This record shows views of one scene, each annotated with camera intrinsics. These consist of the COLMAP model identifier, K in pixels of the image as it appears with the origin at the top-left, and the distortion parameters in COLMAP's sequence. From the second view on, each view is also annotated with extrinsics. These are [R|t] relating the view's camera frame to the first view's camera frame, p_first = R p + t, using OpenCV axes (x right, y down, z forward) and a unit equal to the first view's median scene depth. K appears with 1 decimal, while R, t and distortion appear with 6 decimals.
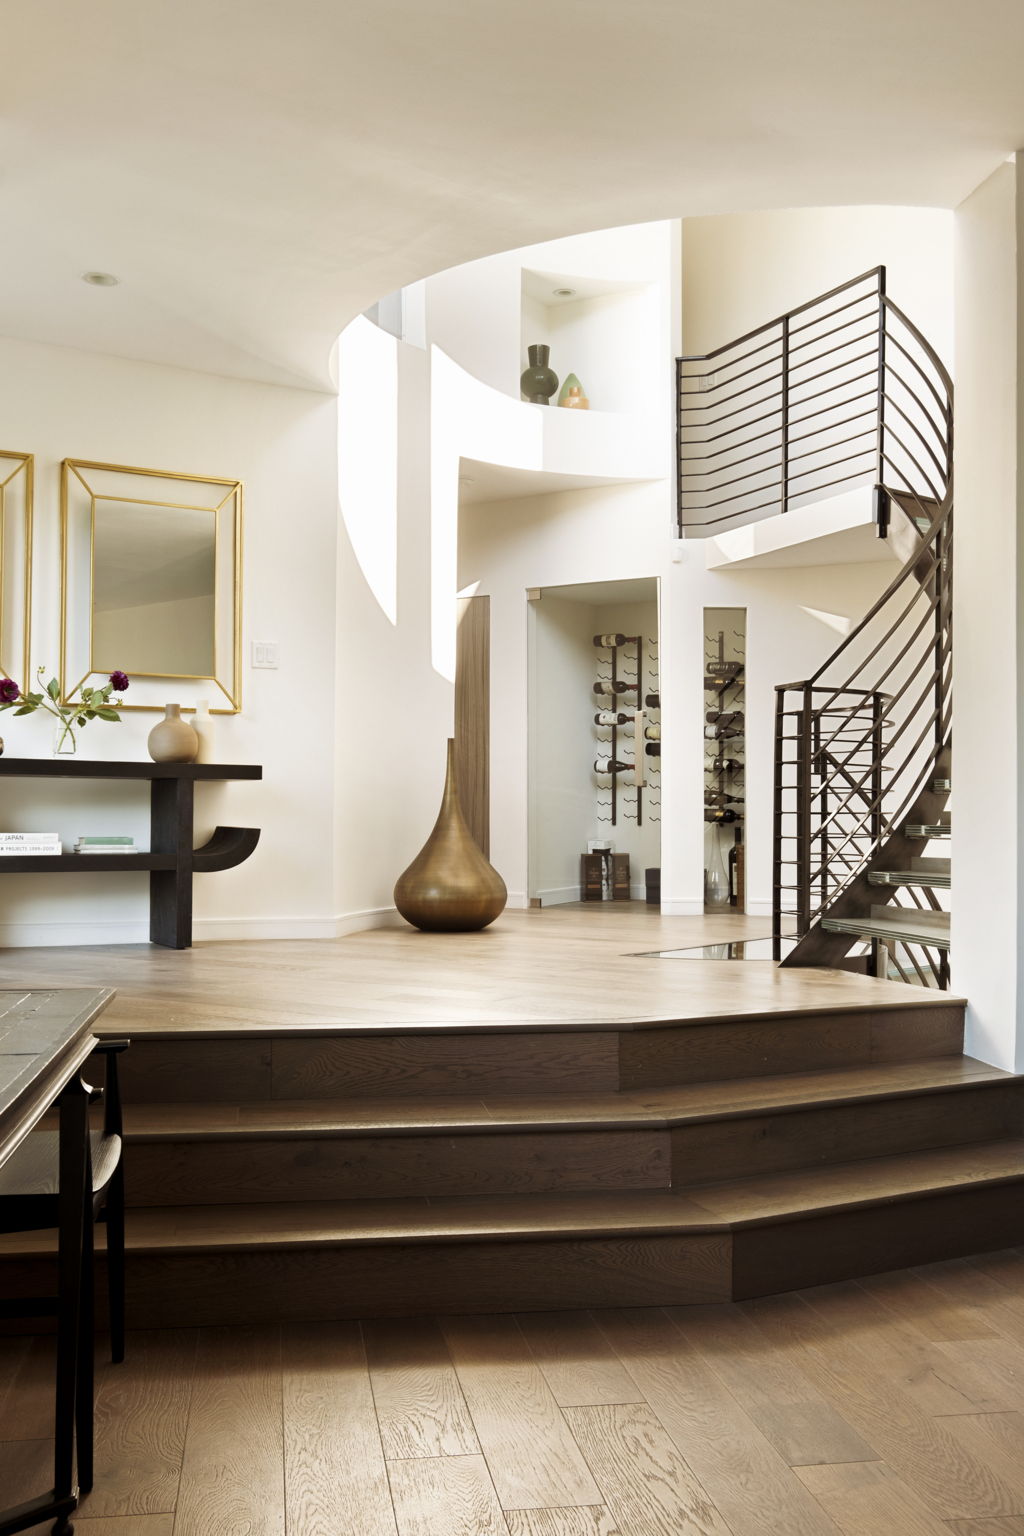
lens RADIAL K [[1442.5, 0, 508.7], [0, 1442.5, 772.3], [0, 0, 1]] dist [0.018723, 0.000000]
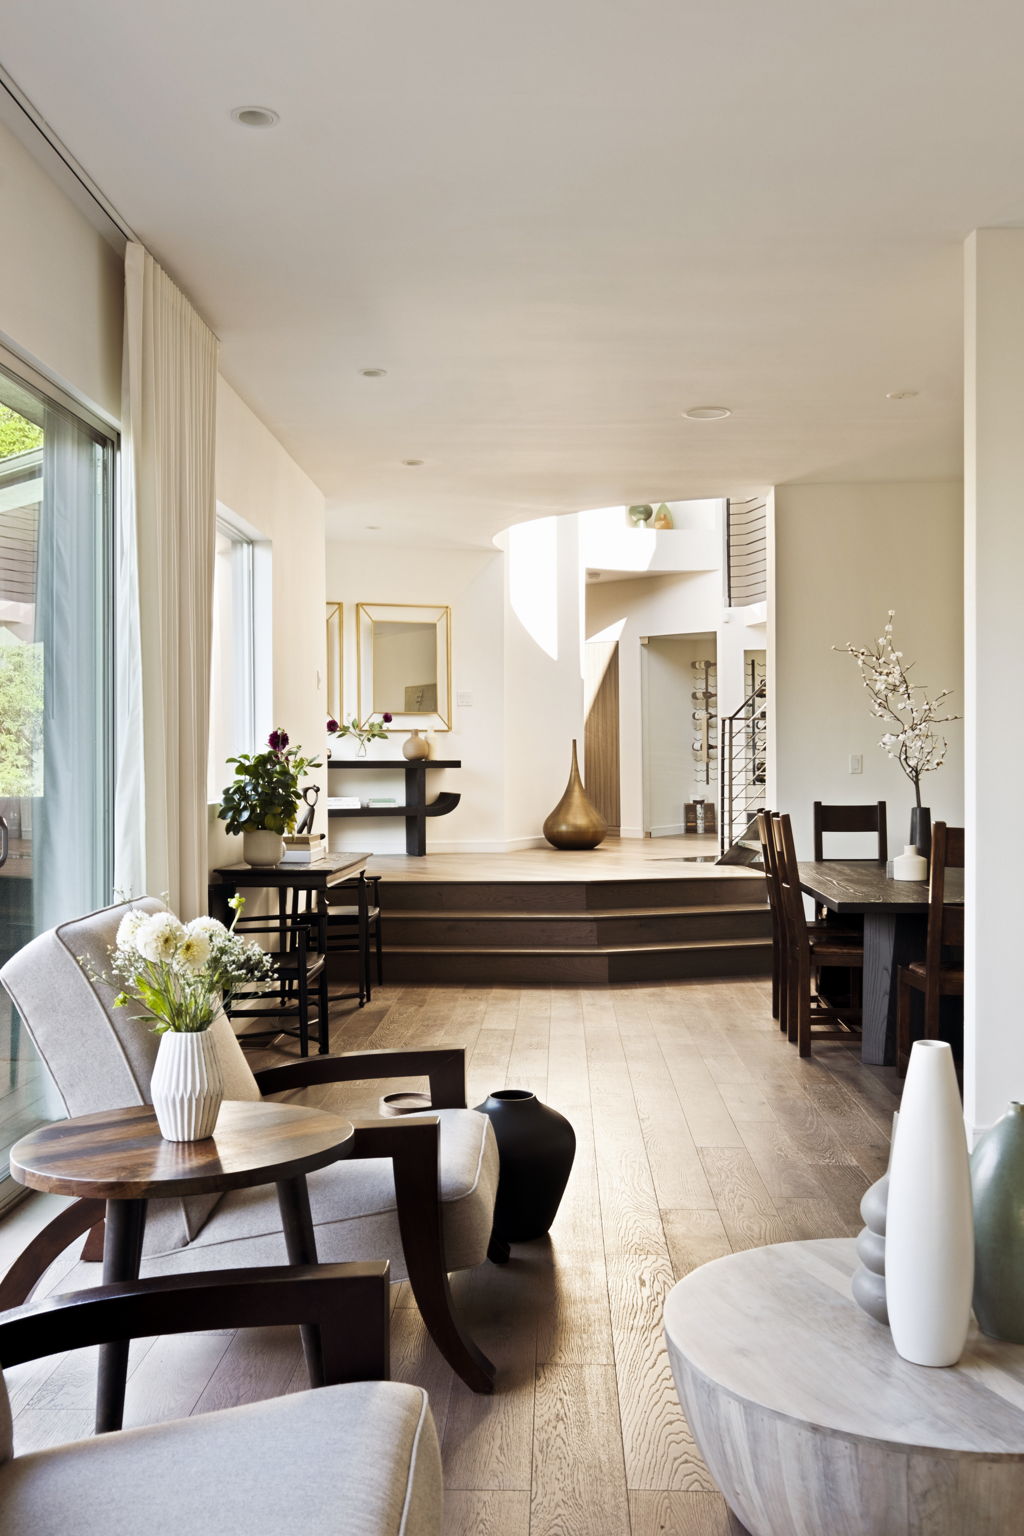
lens RADIAL K [[1442.5, 0, 522.6], [0, 1442.5, 767.6], [0, 0, 1]] dist [0.018723, 0.000000]
pose [[0.981017, -0.010115, -0.193657, 0.267062], [0.017425, 0.999197, 0.036082, -0.060366], [0.193137, -0.038772, 0.980405, -0.816673]]
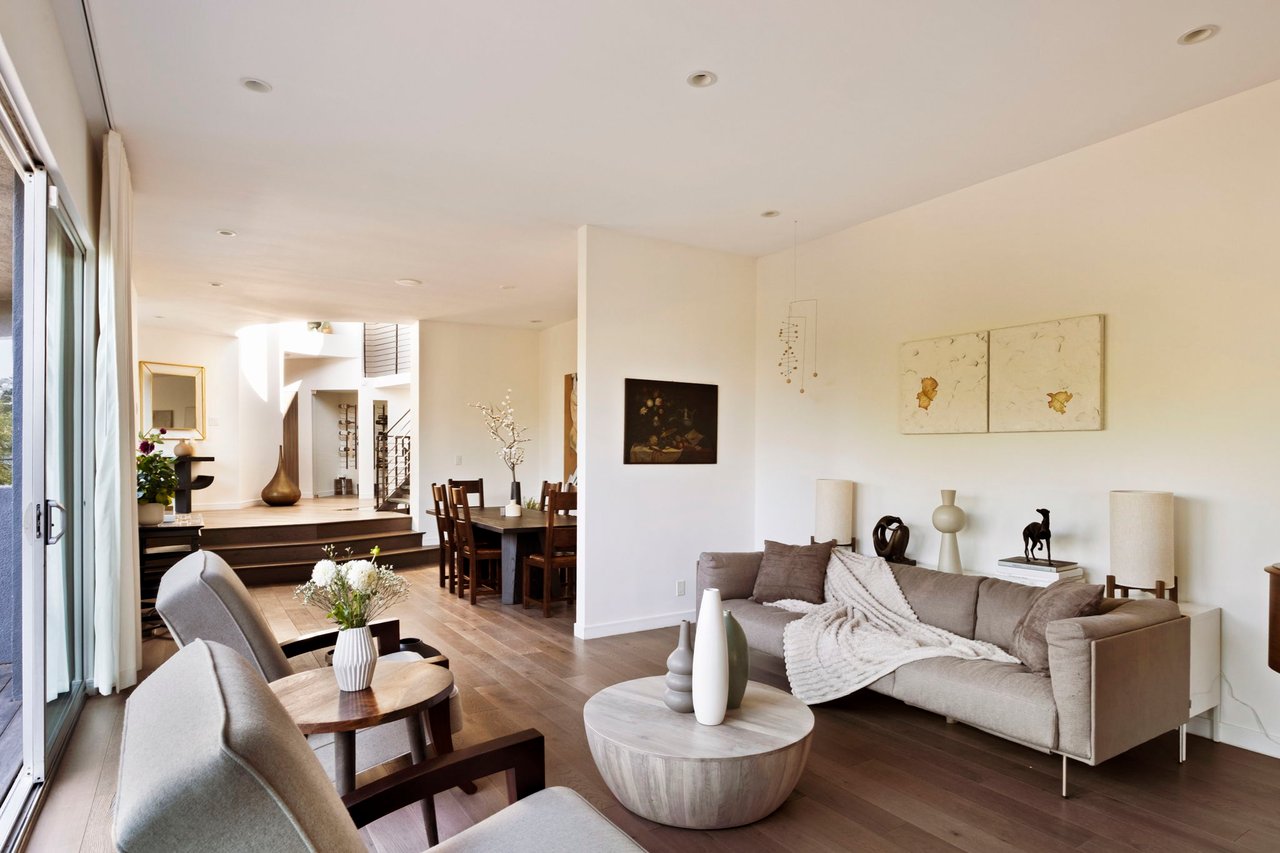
lens RADIAL K [[698.1, 0, 638.3], [0, 698.1, 459.4], [0, 0, 1]] dist [-0.013215, 0.001577]
pose [[0.919152, -0.009318, 0.393792, 0.089826], [-0.007780, 0.999096, 0.041801, -0.070403], [-0.393825, -0.041485, 0.918249, -0.802483]]
